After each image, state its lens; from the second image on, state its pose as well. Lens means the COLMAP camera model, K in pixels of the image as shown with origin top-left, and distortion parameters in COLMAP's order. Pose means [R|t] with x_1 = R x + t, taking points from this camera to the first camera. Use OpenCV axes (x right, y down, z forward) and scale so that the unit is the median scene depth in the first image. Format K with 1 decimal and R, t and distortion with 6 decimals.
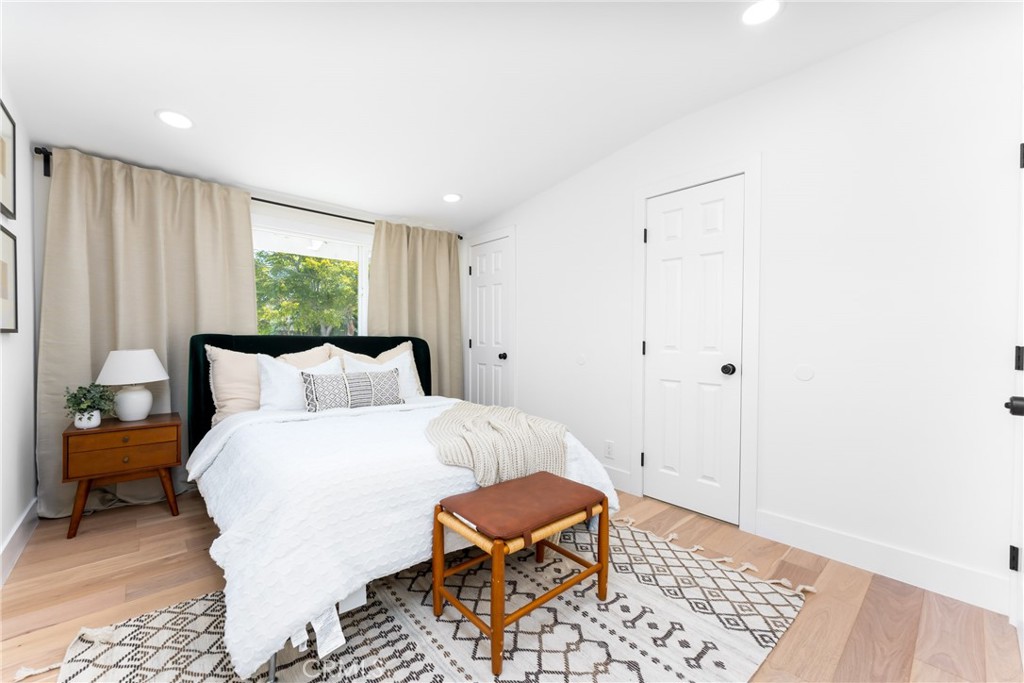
lens RADIAL K [[409.8, 0, 511.2], [0, 409.8, 341.6], [0, 0, 1]] dist [-0.001085, -0.000314]
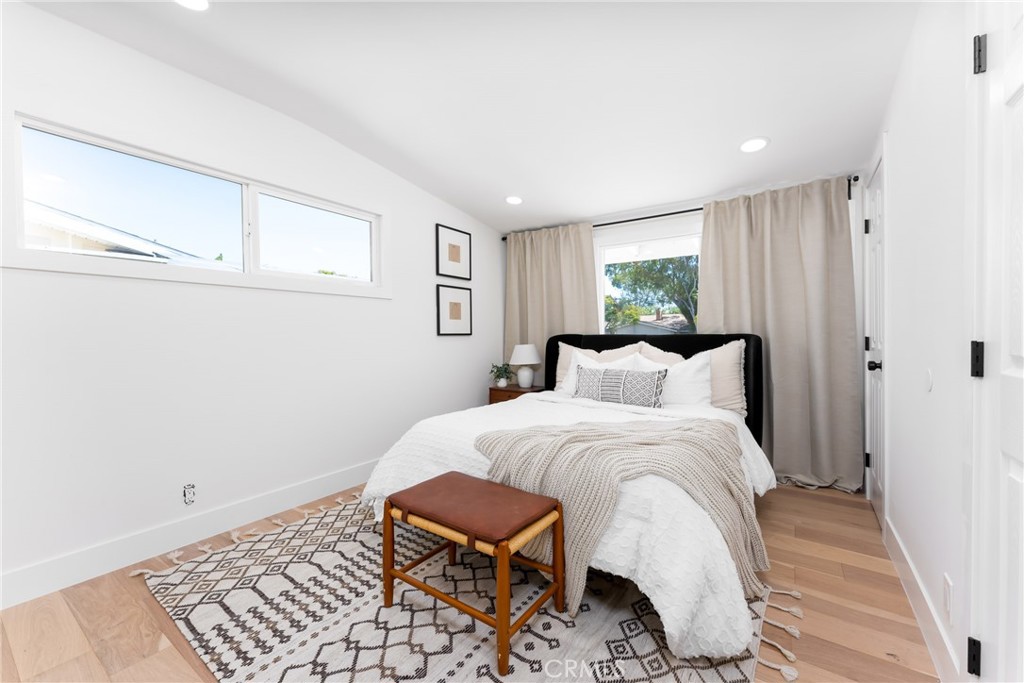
lens RADIAL K [[409.8, 0, 511.2], [0, 409.8, 341.6], [0, 0, 1]] dist [-0.001085, -0.000314]
pose [[0.226936, 0.005670, -0.973893, 0.599092], [-0.001964, 0.999984, 0.005364, -0.000373], [0.973908, 0.000695, 0.226944, 0.514893]]
